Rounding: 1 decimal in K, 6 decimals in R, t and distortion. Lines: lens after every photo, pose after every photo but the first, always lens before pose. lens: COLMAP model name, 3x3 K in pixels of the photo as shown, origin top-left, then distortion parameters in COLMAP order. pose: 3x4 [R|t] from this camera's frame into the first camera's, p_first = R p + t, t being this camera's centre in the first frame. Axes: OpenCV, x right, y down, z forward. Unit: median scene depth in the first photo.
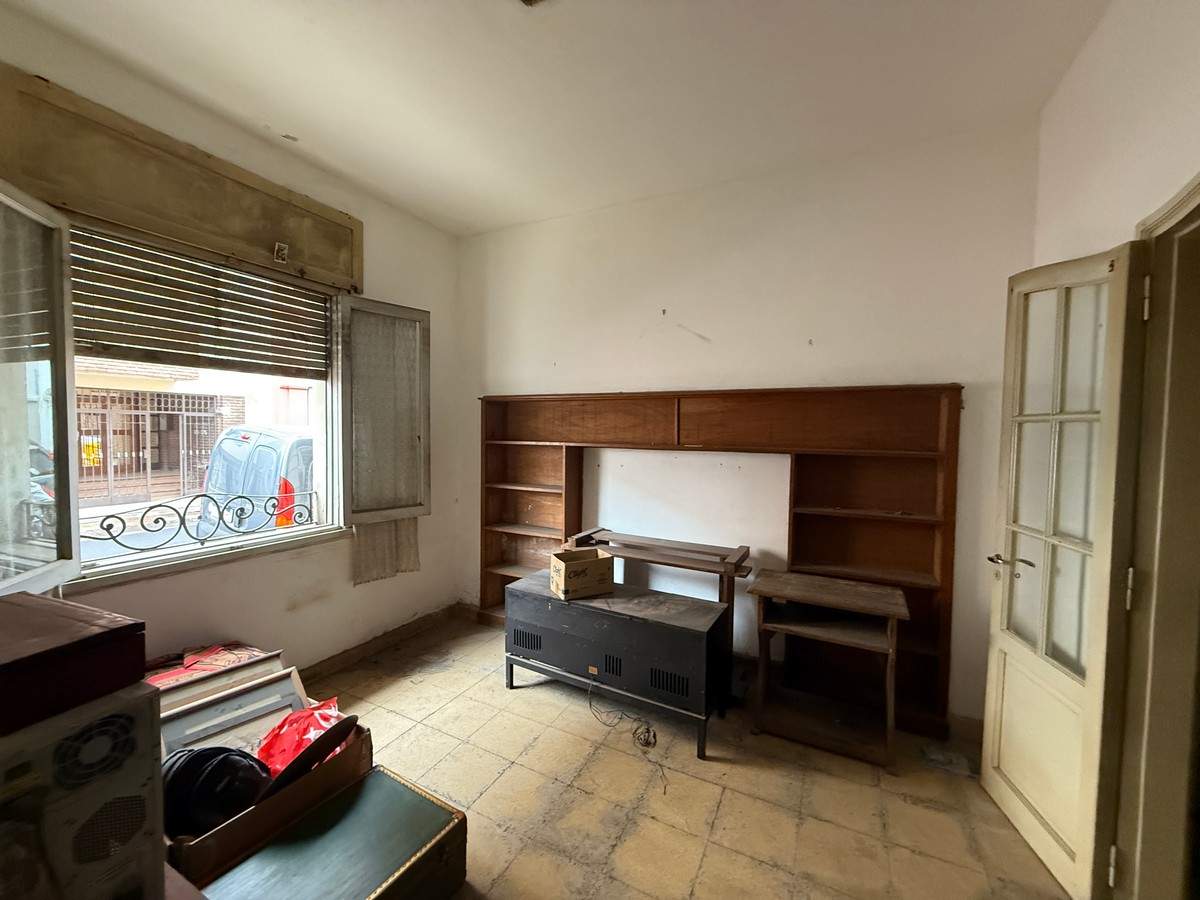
lens RADIAL K [[478.2, 0, 592.2], [0, 478.2, 445.3], [0, 0, 1]] dist [0.001679, -0.000788]
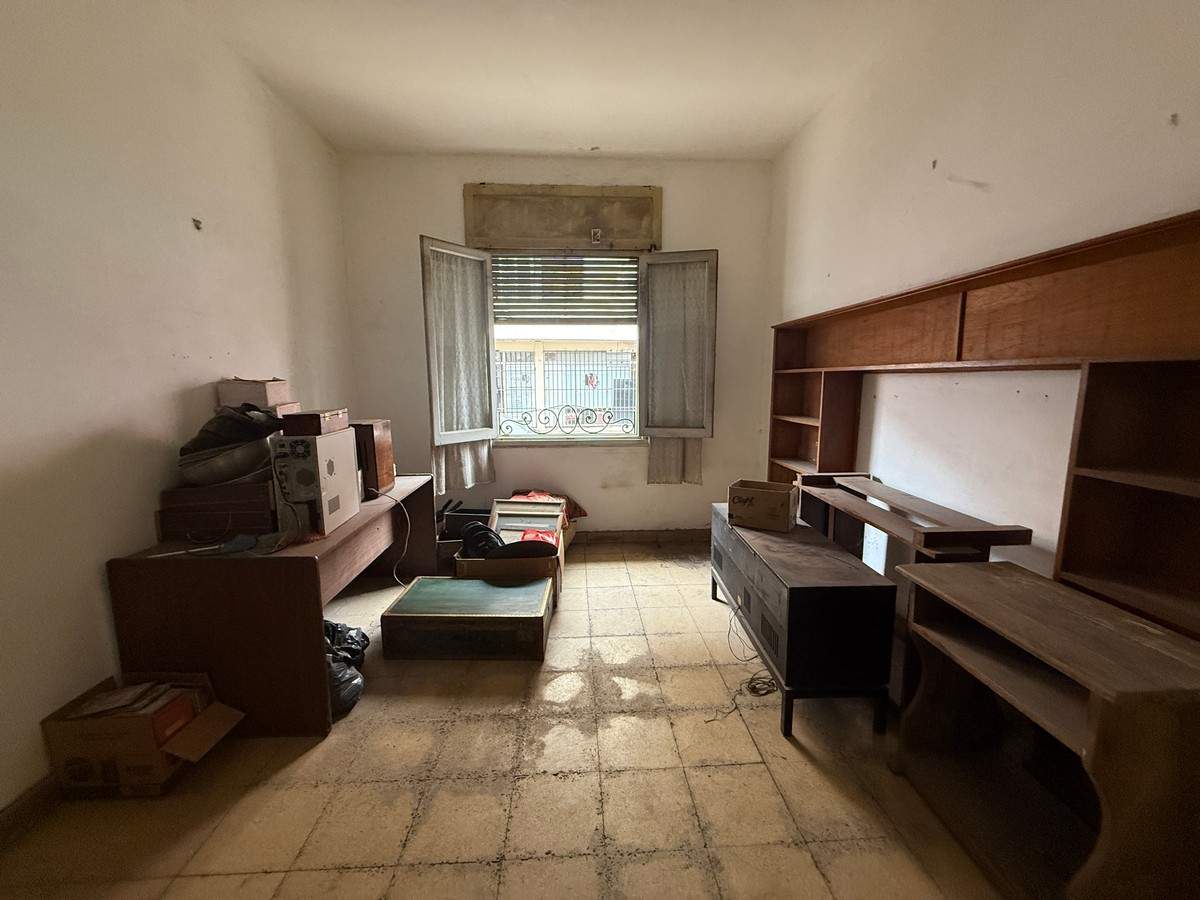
lens RADIAL K [[478.2, 0, 603.5], [0, 478.2, 446.1], [0, 0, 1]] dist [0.001679, -0.000788]
pose [[0.502063, 0.102014, -0.858793, 0.613408], [-0.018816, 0.994072, 0.107083, 0.061153], [0.864626, -0.037603, 0.501006, 0.274946]]
